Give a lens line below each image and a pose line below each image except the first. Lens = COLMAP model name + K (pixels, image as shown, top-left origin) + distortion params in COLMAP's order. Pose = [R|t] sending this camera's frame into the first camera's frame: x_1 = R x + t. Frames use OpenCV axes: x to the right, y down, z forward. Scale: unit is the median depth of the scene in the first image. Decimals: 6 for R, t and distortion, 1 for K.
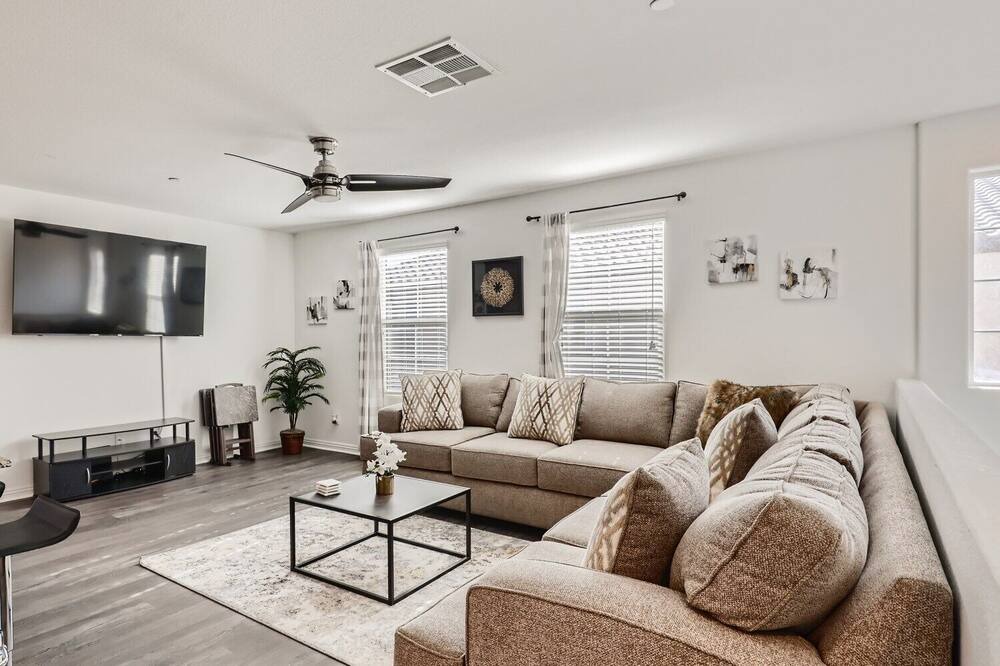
lens RADIAL K [[575.2, 0, 418.5], [0, 575.2, 344.6], [0, 0, 1]] dist [0.000264, 0.001061]
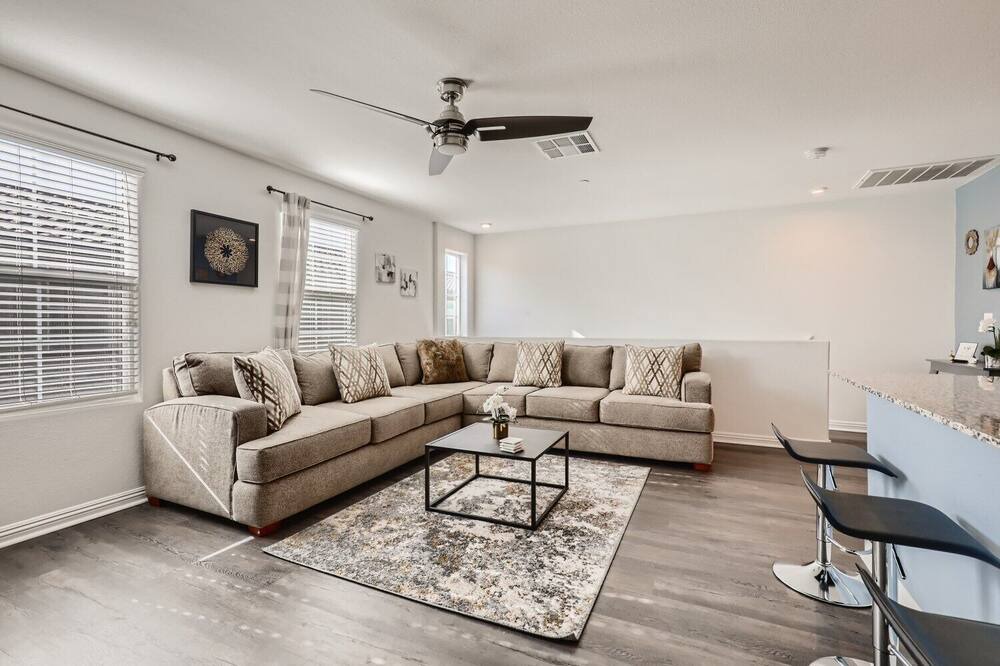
lens RADIAL K [[458.3, 0, 496.9], [0, 458.3, 331.7], [0, 0, 1]] dist [0.001661, 0.001646]
pose [[-0.220846, -0.008697, 0.975270, -0.661785], [0.012877, 0.999847, 0.011832, 0.018066], [-0.975224, 0.015172, -0.220700, 0.820583]]
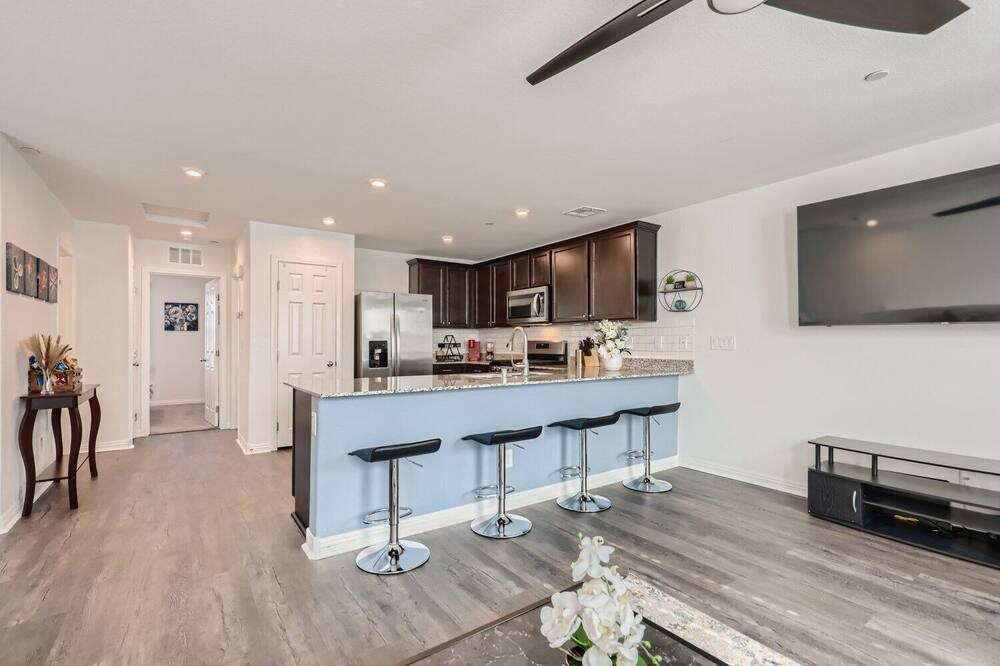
lens RADIAL K [[458.3, 0, 496.9], [0, 458.3, 331.7], [0, 0, 1]] dist [0.001661, 0.001646]
pose [[-0.288025, -0.017244, -0.957468, 0.173119], [-0.016203, 0.999782, -0.013132, 0.009924], [0.957486, 0.011731, -0.288241, 0.690540]]
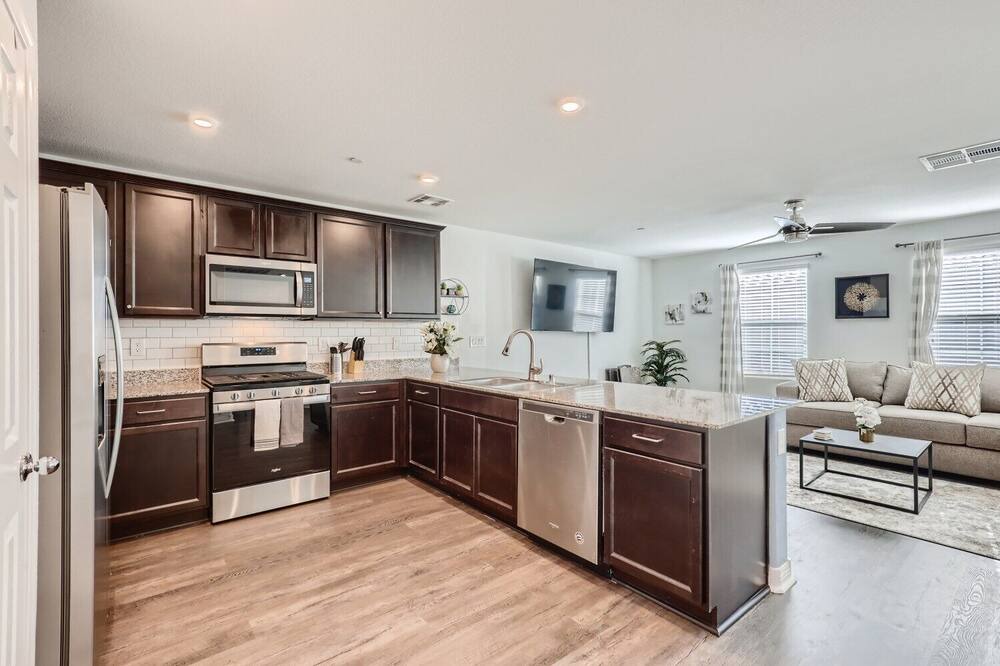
lens RADIAL K [[451.6, 0, 496.4], [0, 451.6, 329.7], [0, 0, 1]] dist [0.002619, 0.001008]
pose [[0.974401, 0.004920, -0.224764, -0.486639], [-0.009400, 0.999778, -0.018869, 0.004308], [0.224621, 0.020499, 0.974231, -0.228649]]
